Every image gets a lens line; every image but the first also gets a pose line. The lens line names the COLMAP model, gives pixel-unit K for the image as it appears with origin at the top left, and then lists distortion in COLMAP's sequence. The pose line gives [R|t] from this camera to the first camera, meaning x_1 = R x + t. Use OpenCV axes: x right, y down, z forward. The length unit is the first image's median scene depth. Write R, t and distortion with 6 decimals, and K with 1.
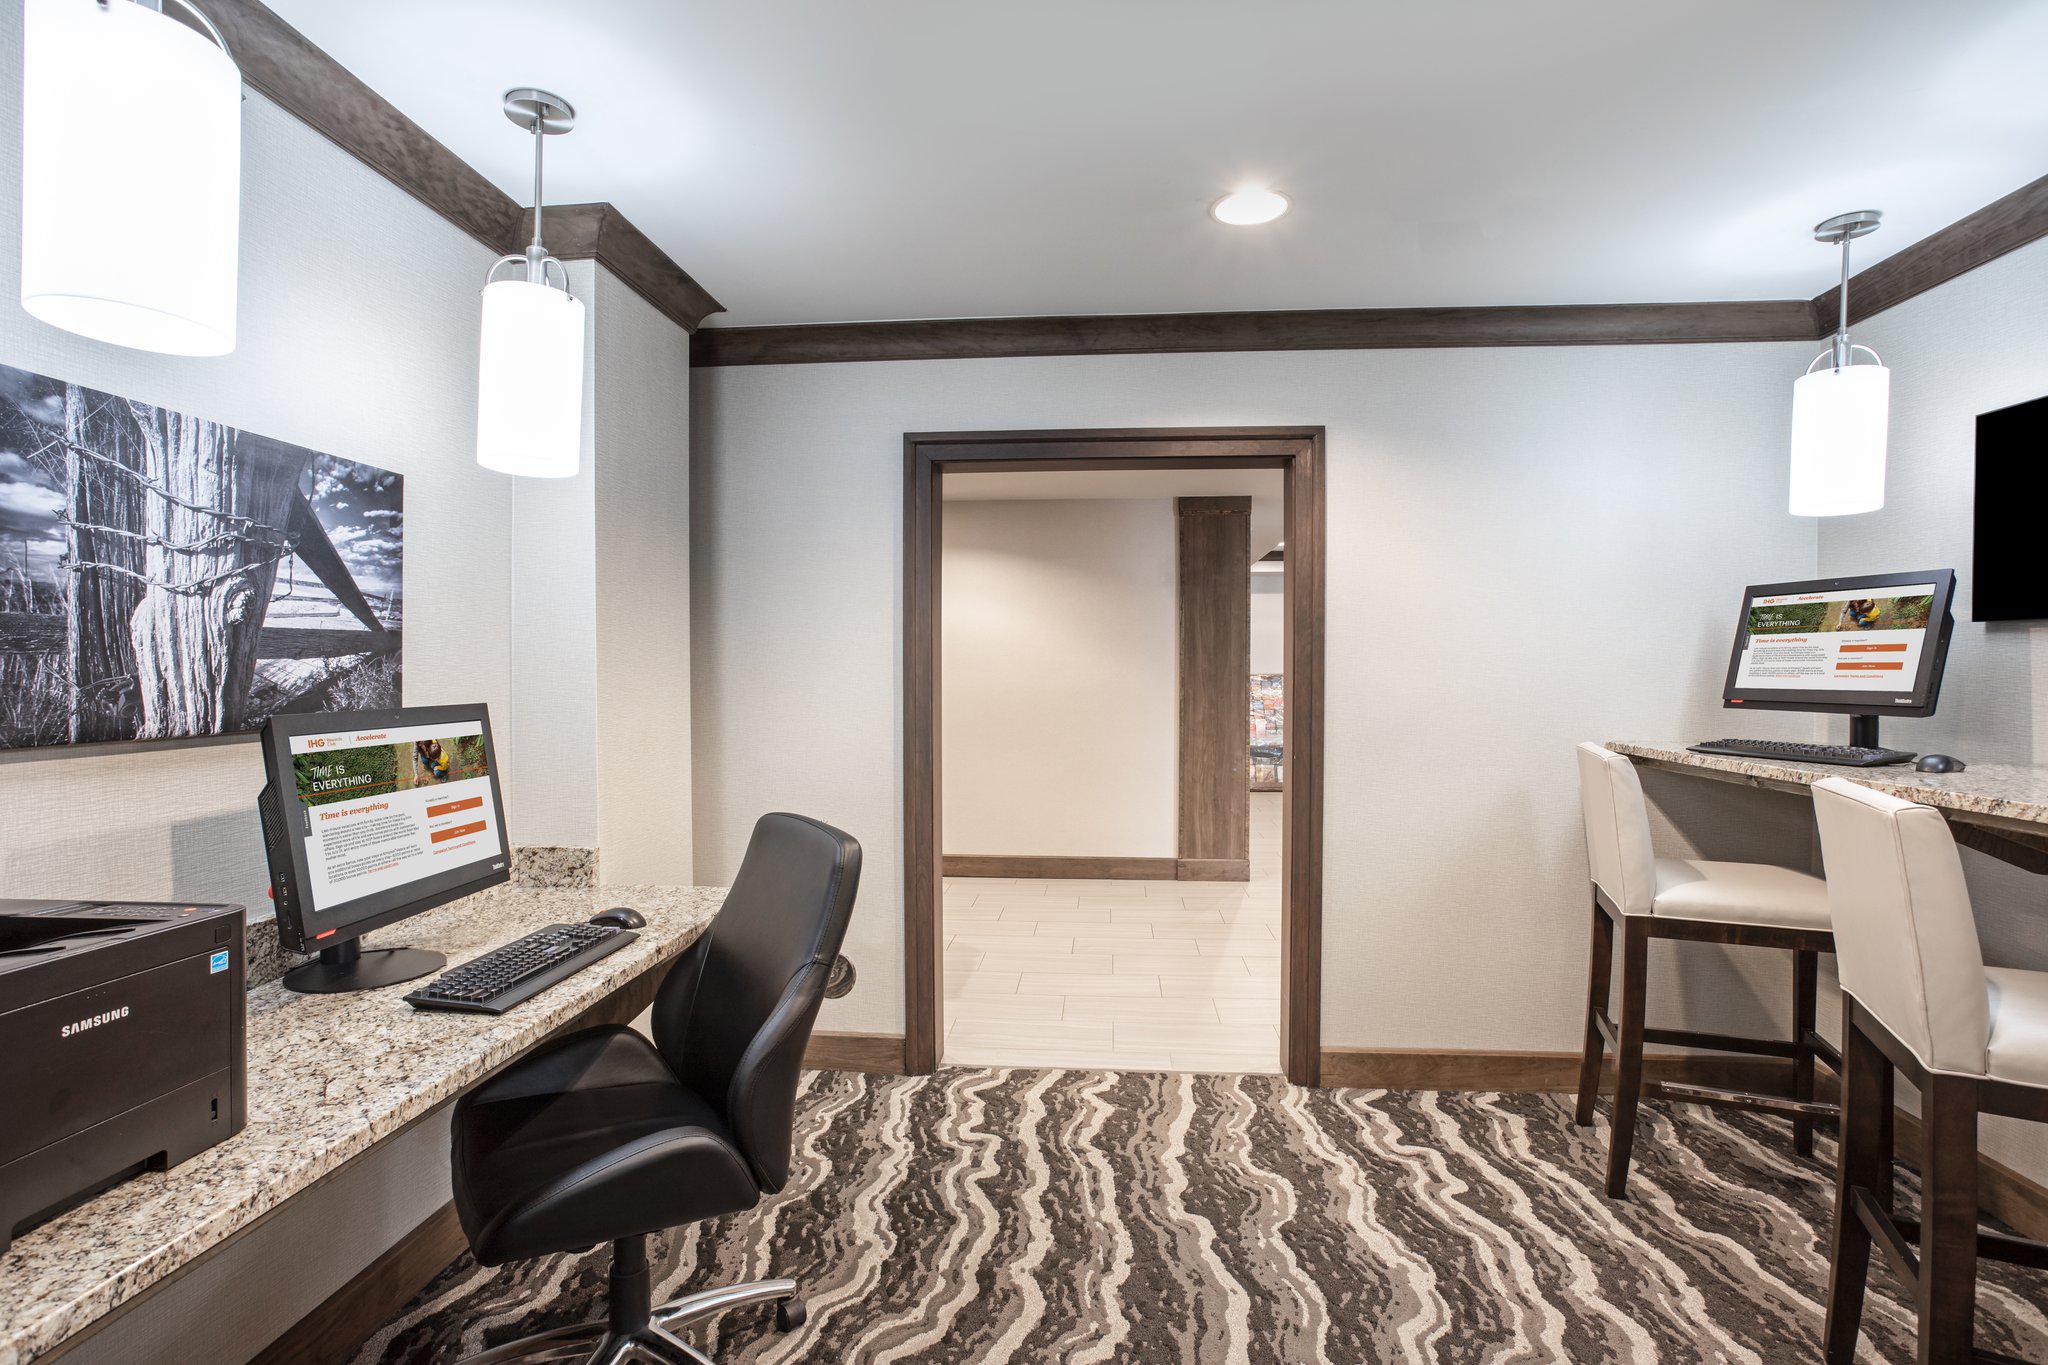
lens RADIAL K [[1015.2, 0, 1024.0], [0, 1015.2, 682.5], [0, 0, 1]] dist [0.047685, 0.000746]
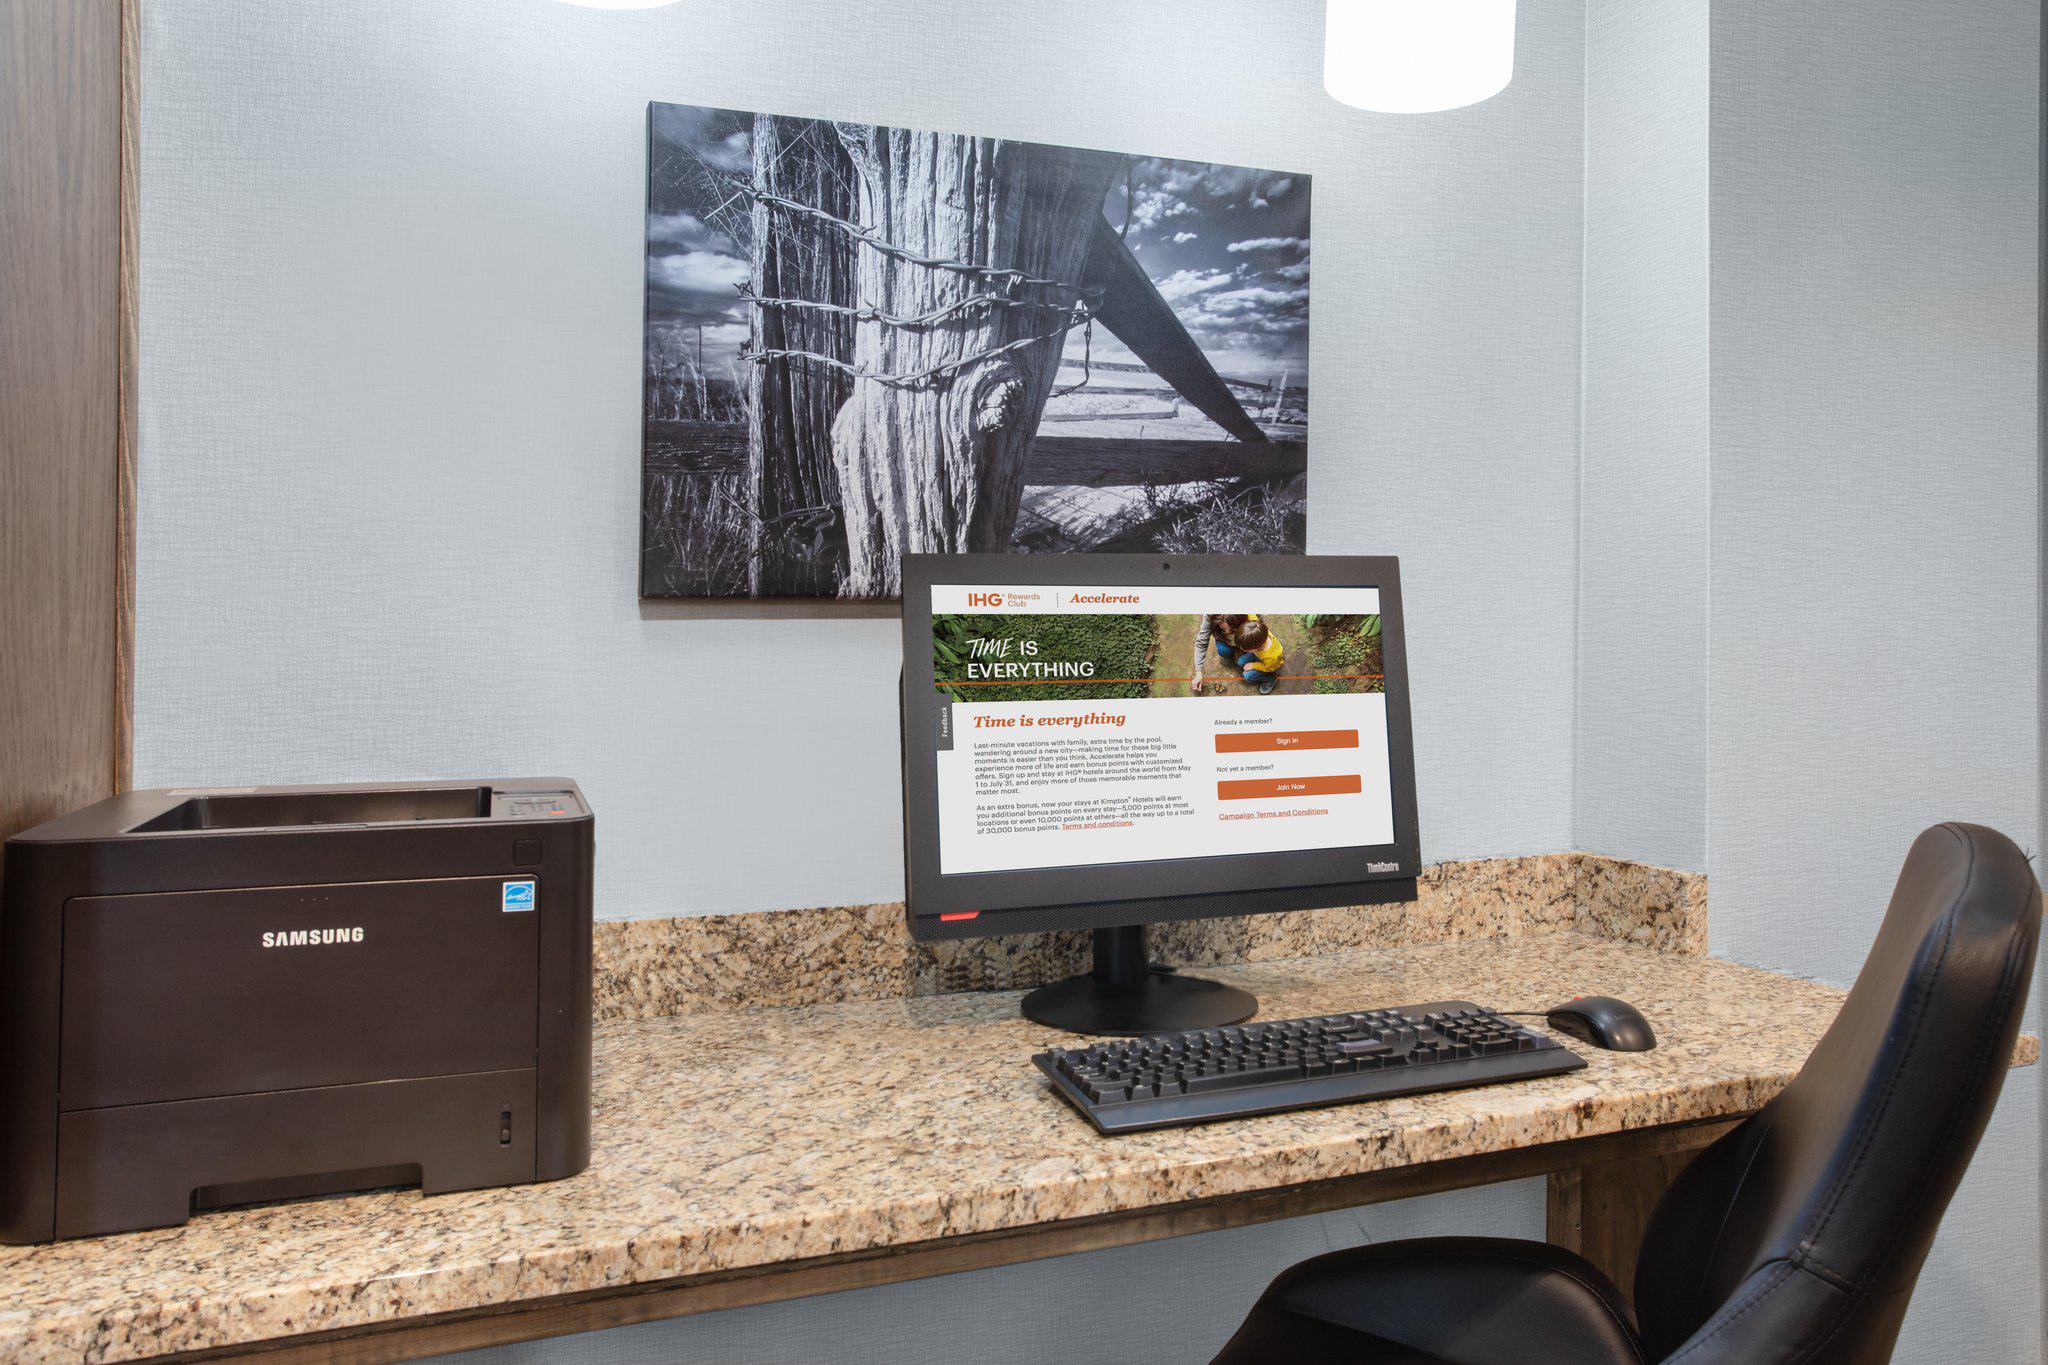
lens RADIAL K [[1538.2, 0, 1024.7], [0, 1538.2, 638.5], [0, 0, 1]] dist [-0.031399, 0.028567]
pose [[0.436902, -0.014945, -0.899385, 0.127889], [0.004860, 0.999887, -0.014254, 0.091226], [0.899496, 0.001857, 0.436926, 0.616494]]
